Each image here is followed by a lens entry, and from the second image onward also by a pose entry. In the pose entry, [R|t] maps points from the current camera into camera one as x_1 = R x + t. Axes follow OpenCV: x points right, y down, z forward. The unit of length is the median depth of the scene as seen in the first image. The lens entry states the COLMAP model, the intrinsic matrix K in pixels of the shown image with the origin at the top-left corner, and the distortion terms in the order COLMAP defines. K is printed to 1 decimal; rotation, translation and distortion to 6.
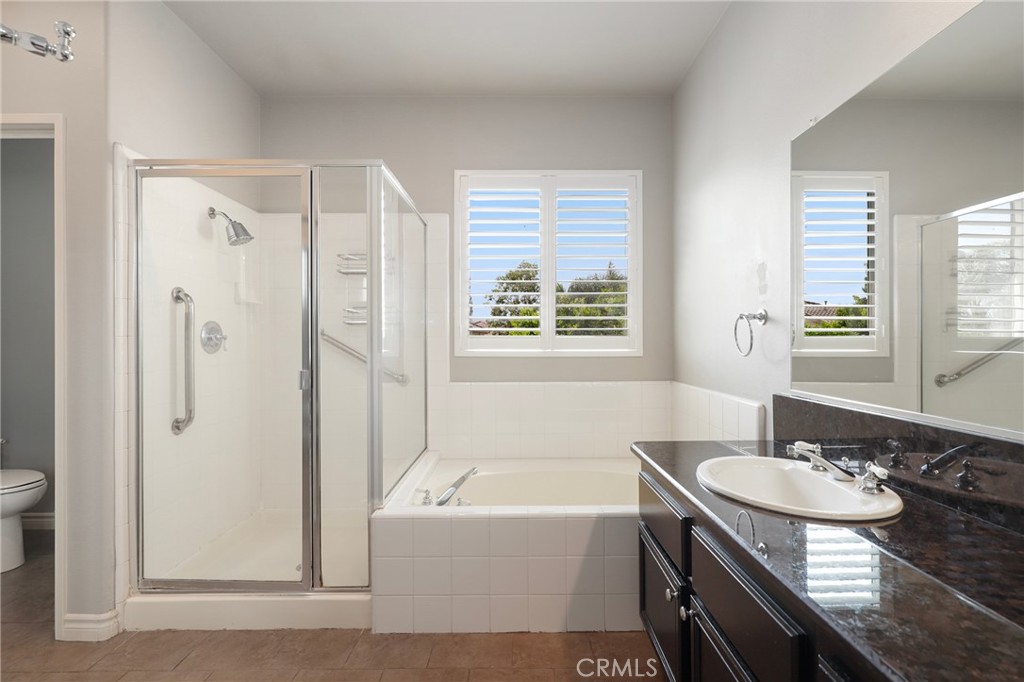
lens RADIAL K [[467.2, 0, 519.8], [0, 467.2, 344.8], [0, 0, 1]] dist [0.000752, -0.000541]
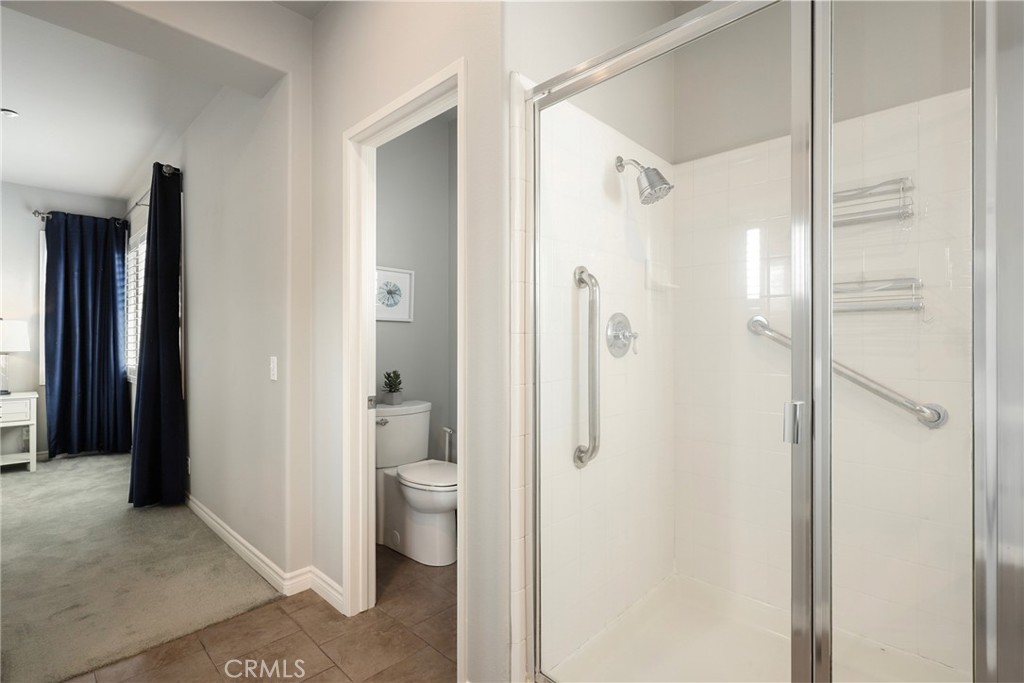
lens RADIAL K [[467.2, 0, 519.8], [0, 467.2, 345.3], [0, 0, 1]] dist [0.000752, -0.000541]
pose [[0.719543, -0.000314, -0.694448, -0.290403], [-0.002687, 0.999991, -0.003235, 0.002623], [0.694443, 0.004194, 0.719536, 0.404571]]
